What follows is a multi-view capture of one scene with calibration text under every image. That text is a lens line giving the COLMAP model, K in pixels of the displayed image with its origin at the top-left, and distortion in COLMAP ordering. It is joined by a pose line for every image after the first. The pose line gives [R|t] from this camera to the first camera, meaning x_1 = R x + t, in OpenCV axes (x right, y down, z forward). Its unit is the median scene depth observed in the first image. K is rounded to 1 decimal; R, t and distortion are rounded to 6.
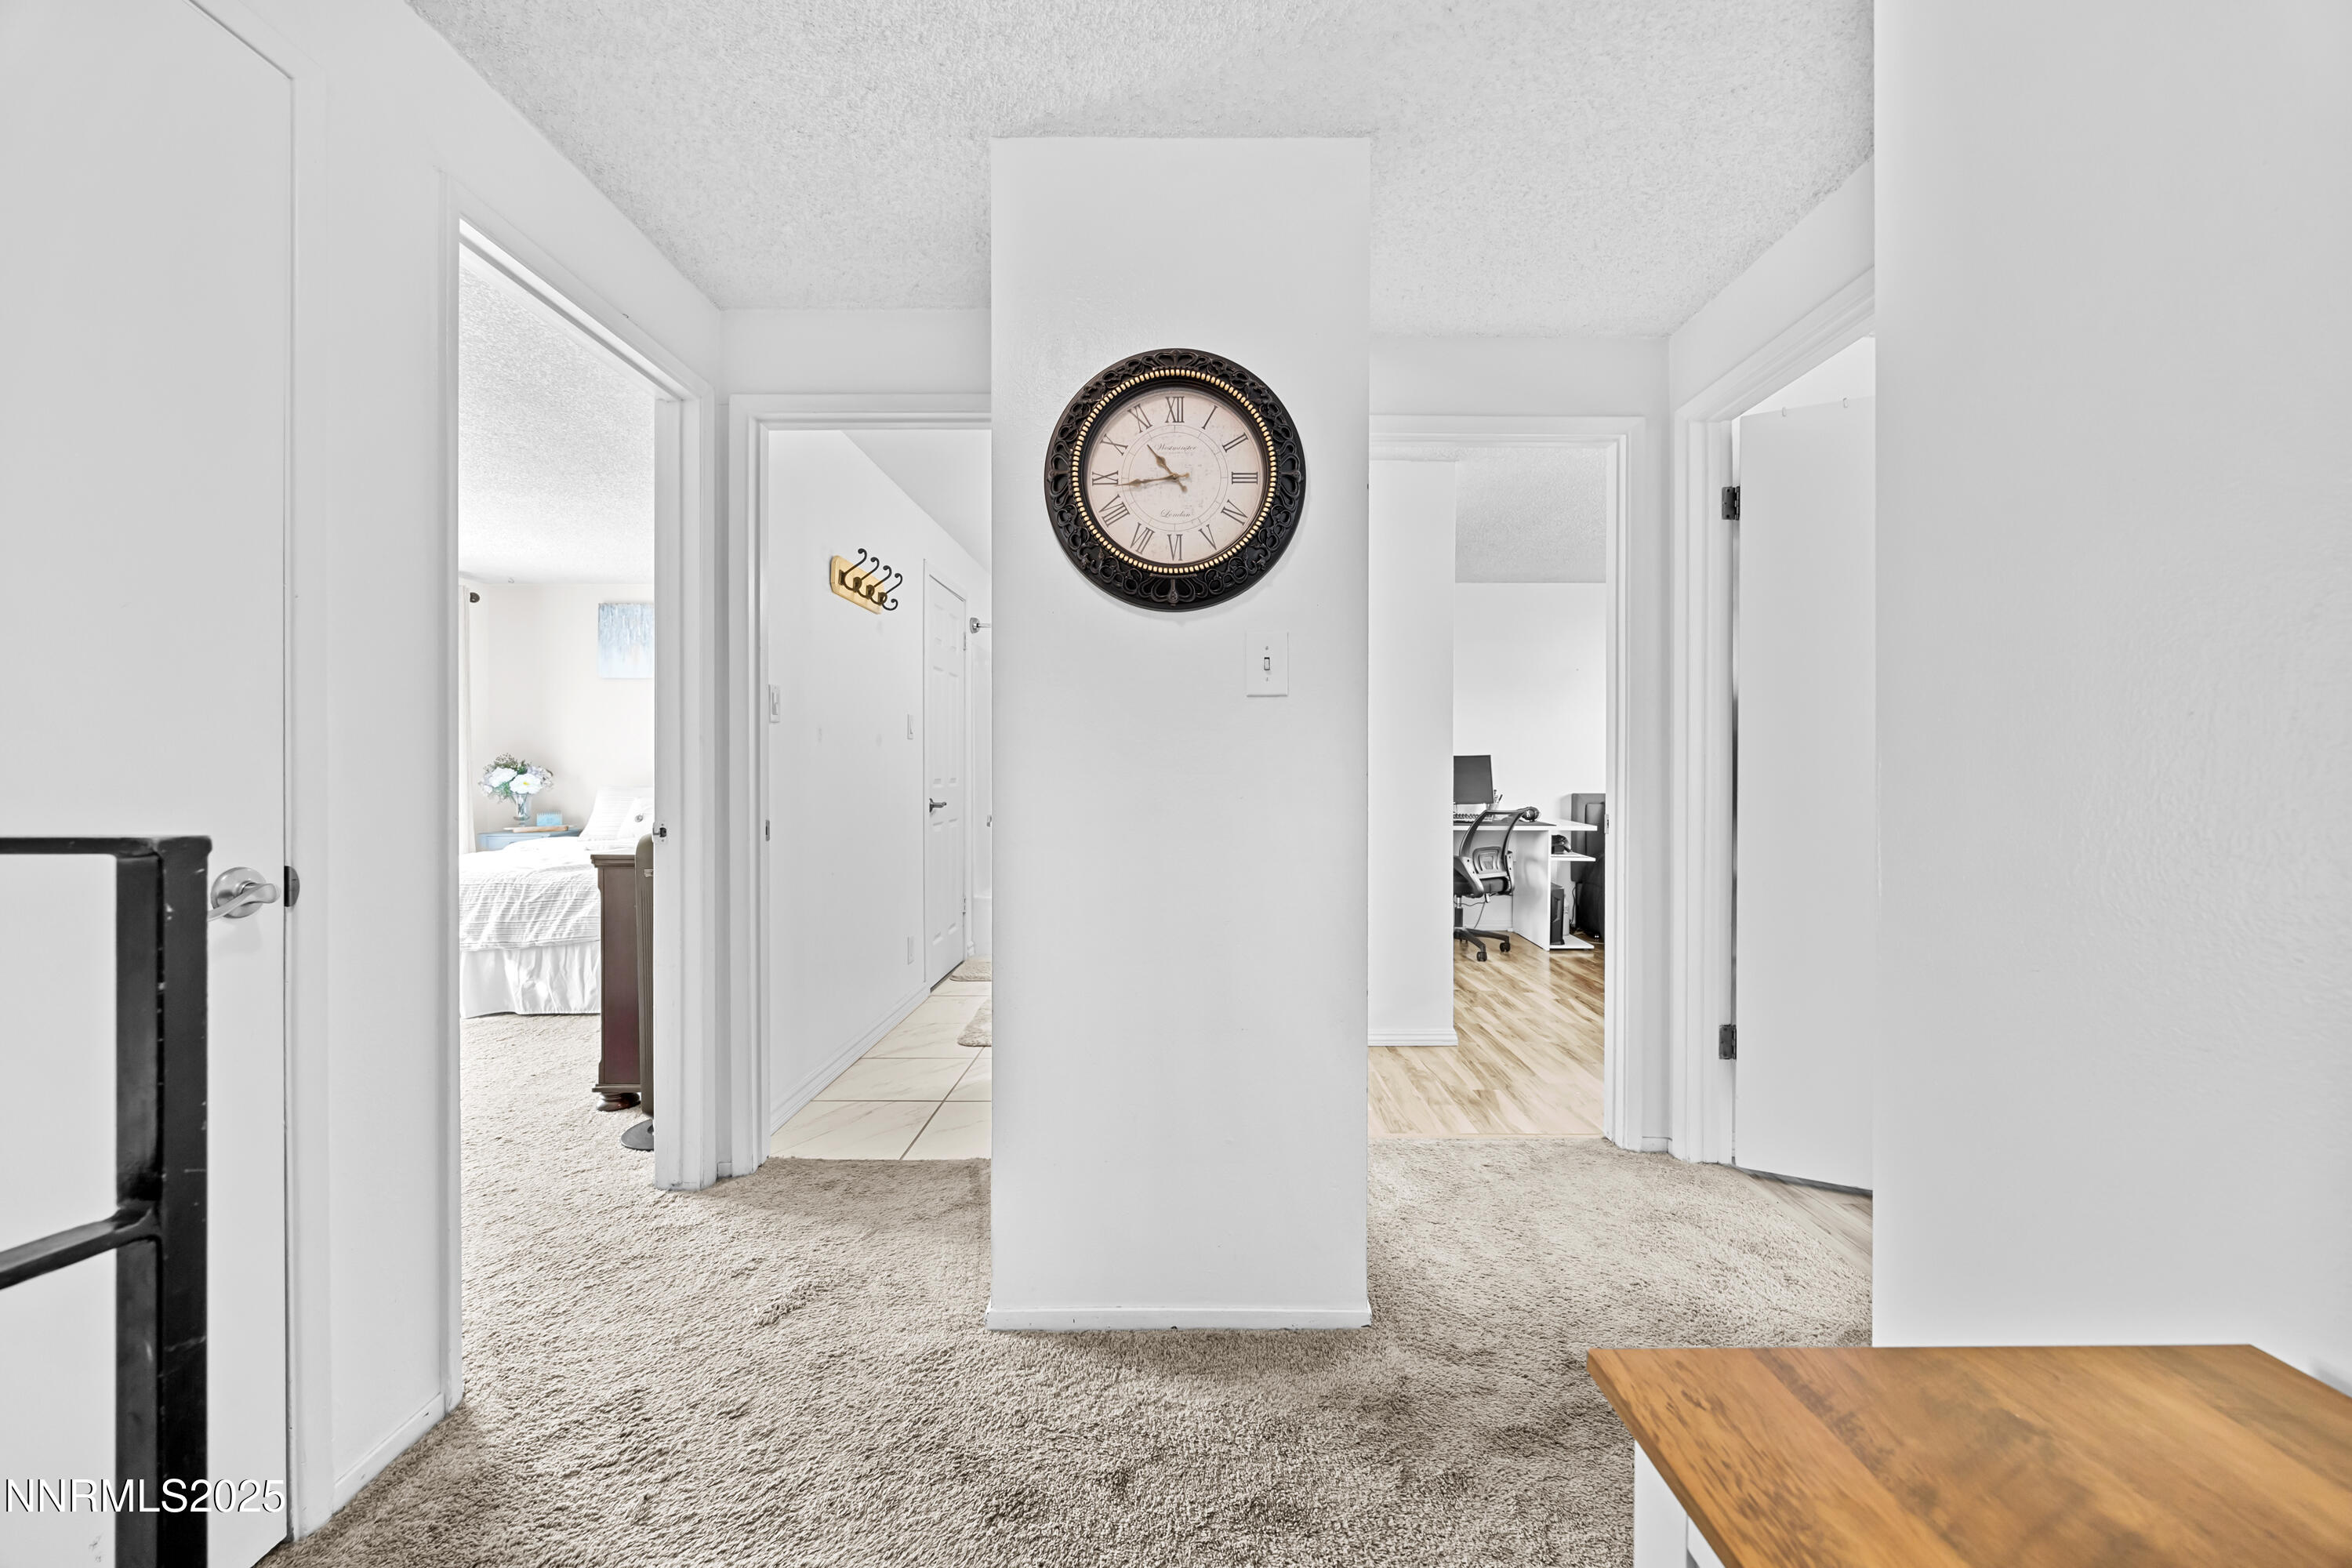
lens RADIAL K [[899.1, 0, 1171.0], [0, 899.1, 770.2], [0, 0, 1]] dist [-0.003300, 0.000356]
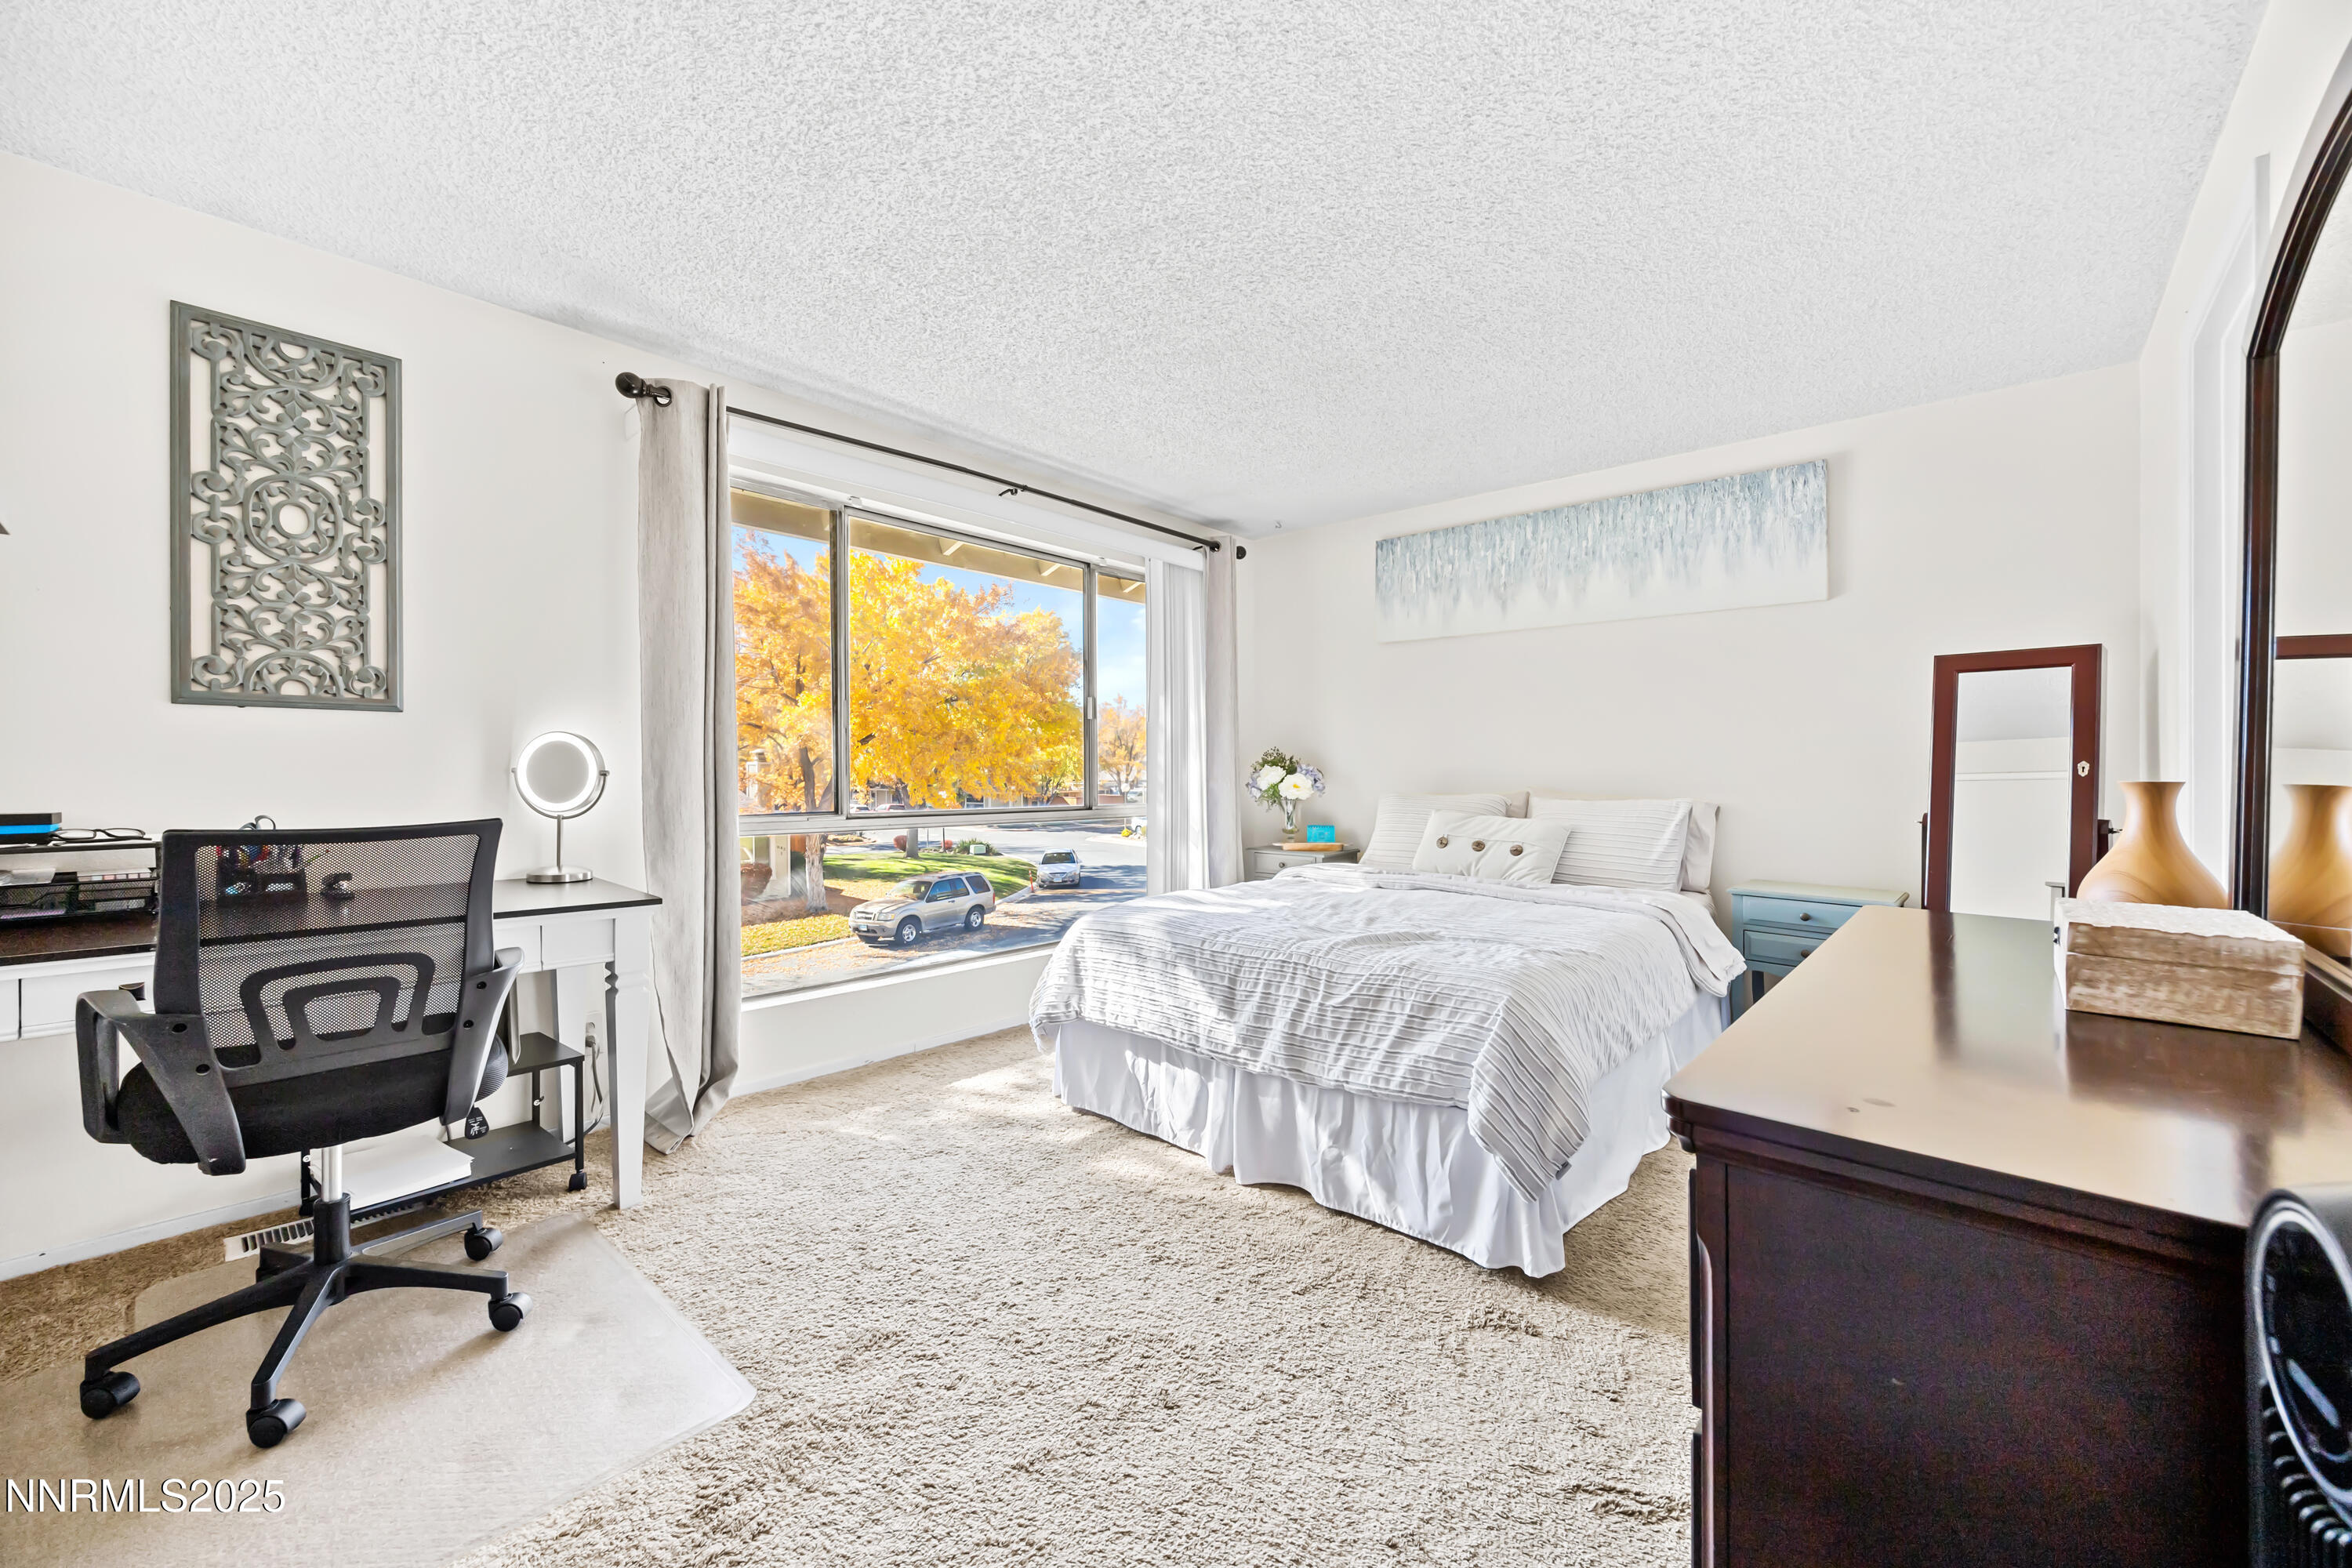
lens RADIAL K [[899.1, 0, 1174.4], [0, 899.1, 781.3], [0, 0, 1]] dist [-0.003300, 0.000356]
pose [[0.750622, 0.007007, -0.660695, -0.426209], [-0.000442, 0.999949, 0.010102, 0.004472], [0.660732, -0.007290, 0.750587, 0.525007]]
